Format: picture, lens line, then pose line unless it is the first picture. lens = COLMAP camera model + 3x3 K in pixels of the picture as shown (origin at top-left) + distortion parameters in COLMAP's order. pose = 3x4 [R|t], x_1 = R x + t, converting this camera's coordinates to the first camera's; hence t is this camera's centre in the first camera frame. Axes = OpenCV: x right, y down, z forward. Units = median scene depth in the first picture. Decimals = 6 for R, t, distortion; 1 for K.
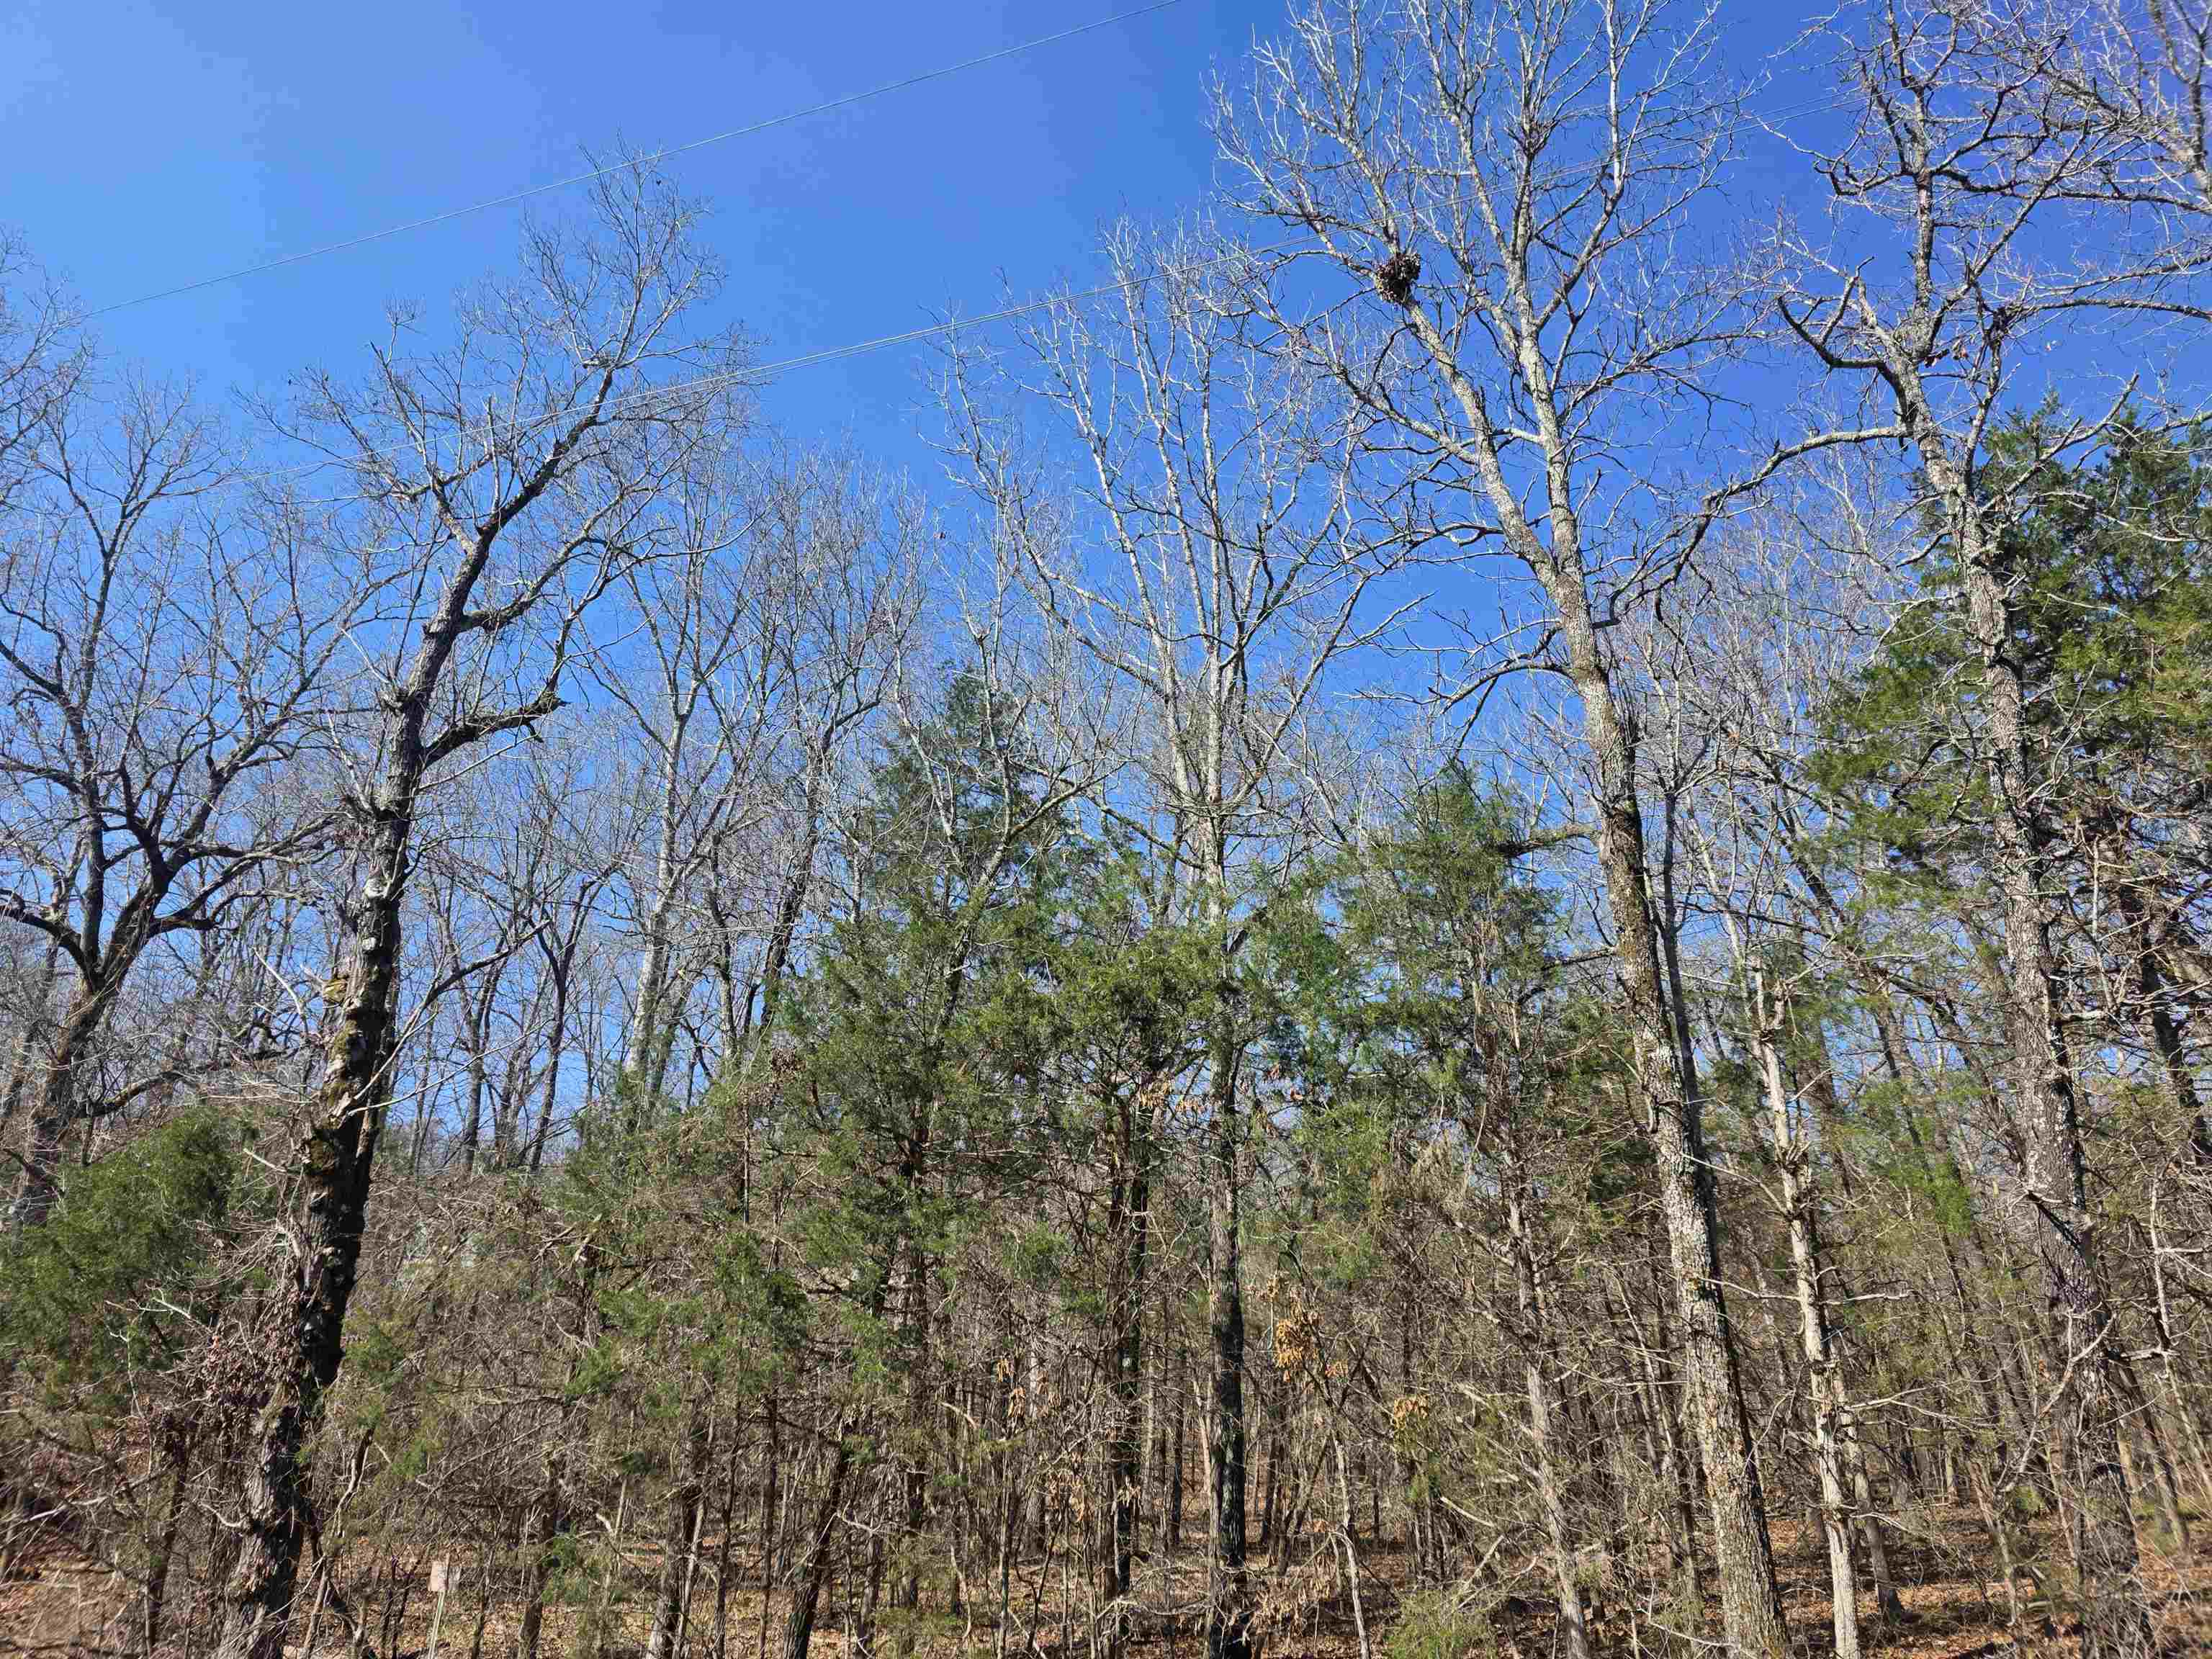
lens RADIAL K [[1473.0, 0, 1078.7], [0, 1473.0, 797.6], [0, 0, 1]] dist [0.069976, -0.060590]
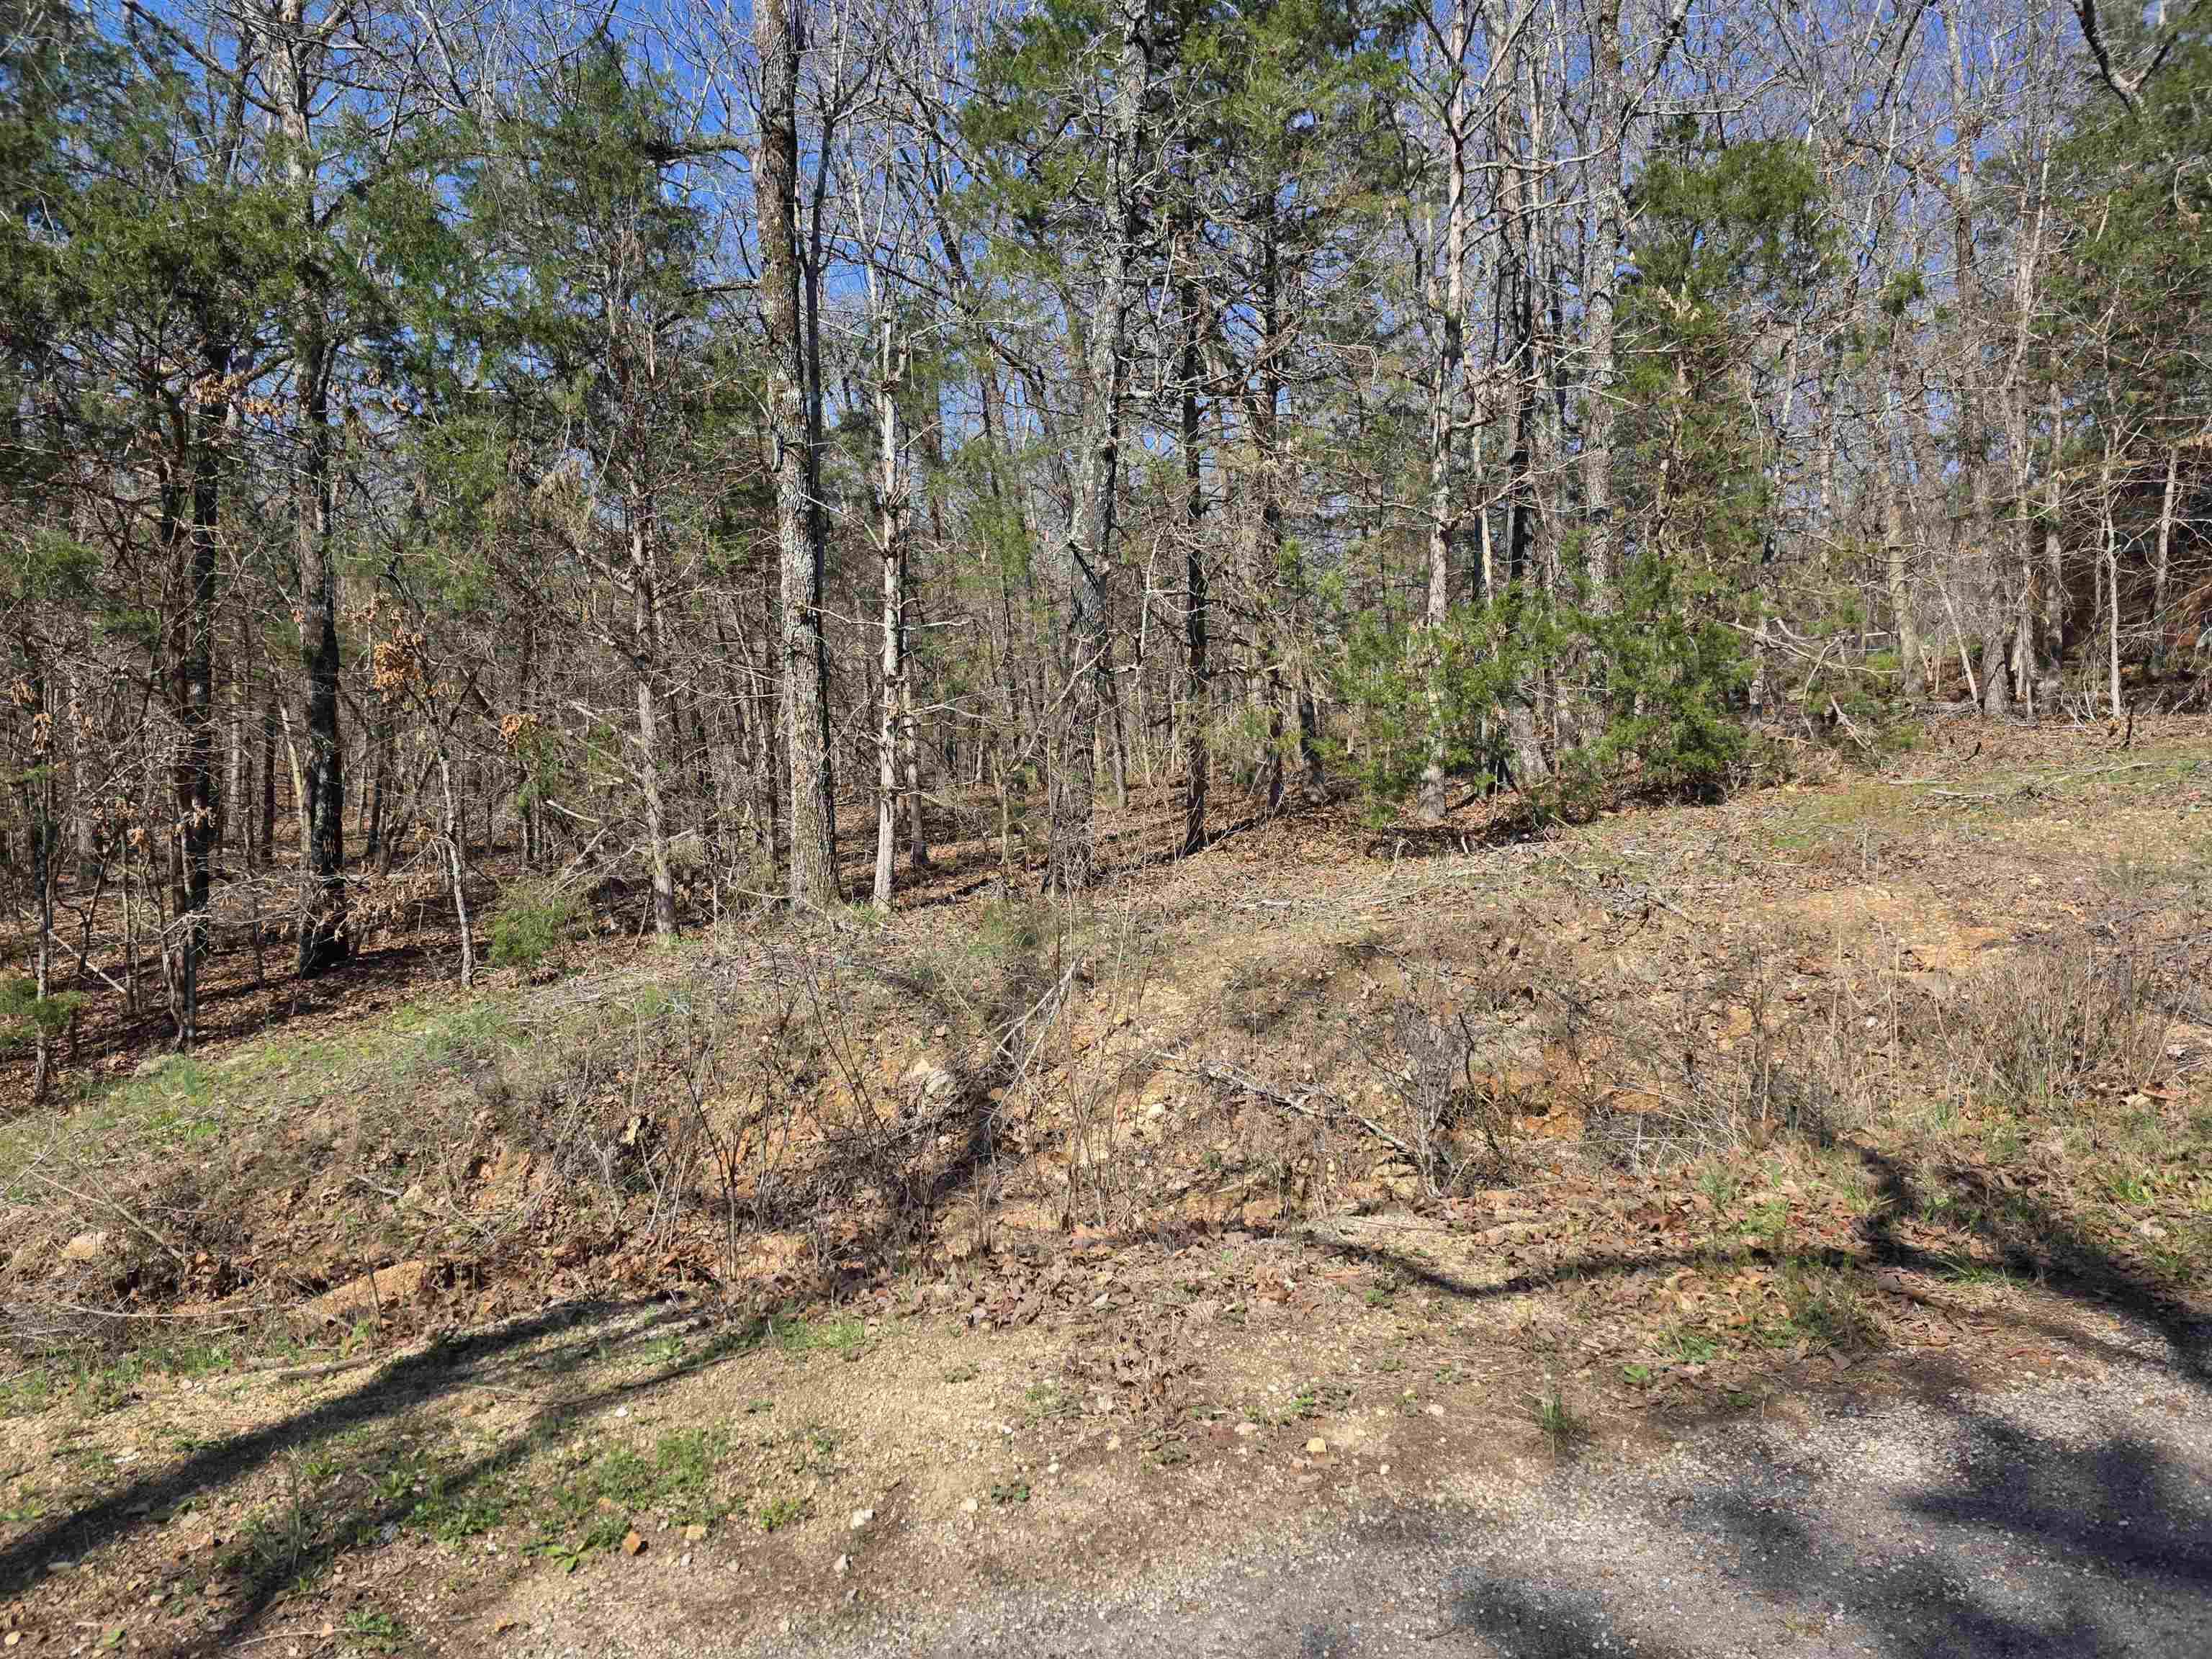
lens RADIAL K [[1473.0, 0, 1082.1], [0, 1473.0, 802.7], [0, 0, 1]] dist [0.069976, -0.060590]
pose [[0.849218, -0.050604, 0.525612, 0.009726], [-0.176358, 0.911059, 0.372651, 0.010314], [-0.497721, -0.409158, 0.764764, 0.008639]]
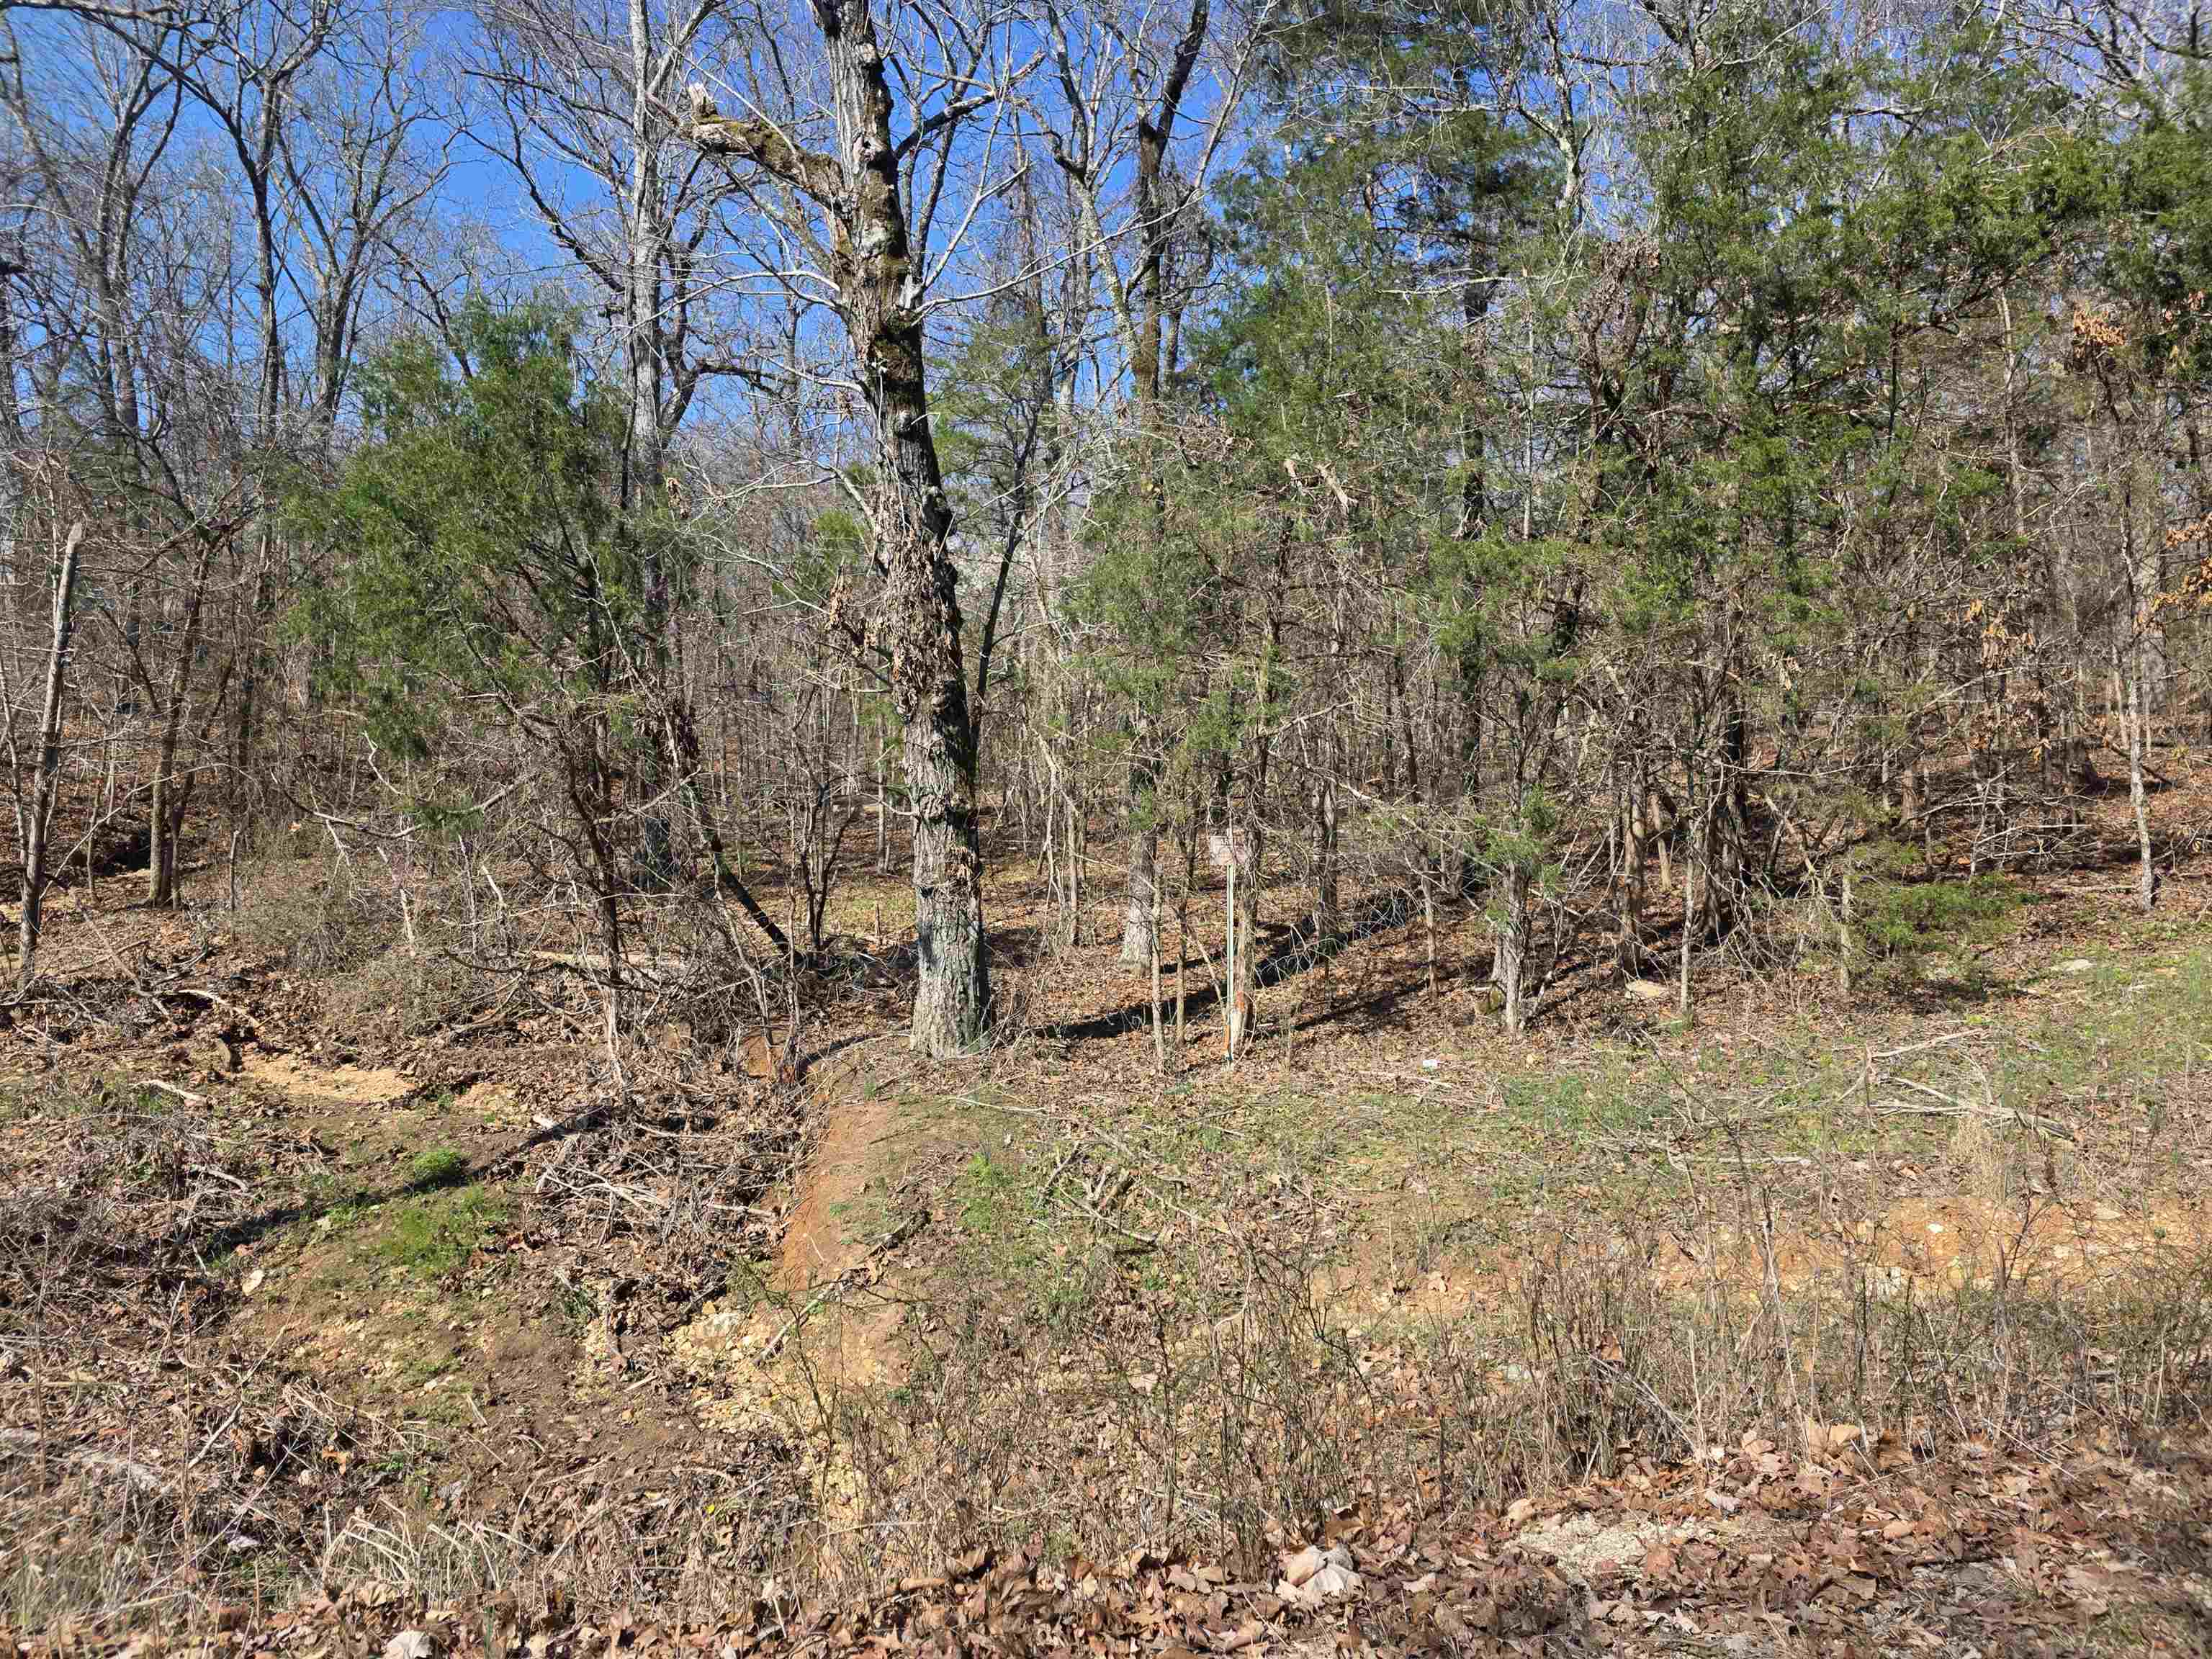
lens RADIAL K [[1473.0, 0, 1089.4], [0, 1473.0, 804.6], [0, 0, 1]] dist [0.069976, -0.060590]
pose [[0.938403, -0.050792, 0.341789, -0.762561], [-0.100668, 0.906045, 0.411032, 0.143686], [-0.330553, -0.420121, 0.845123, 0.297917]]
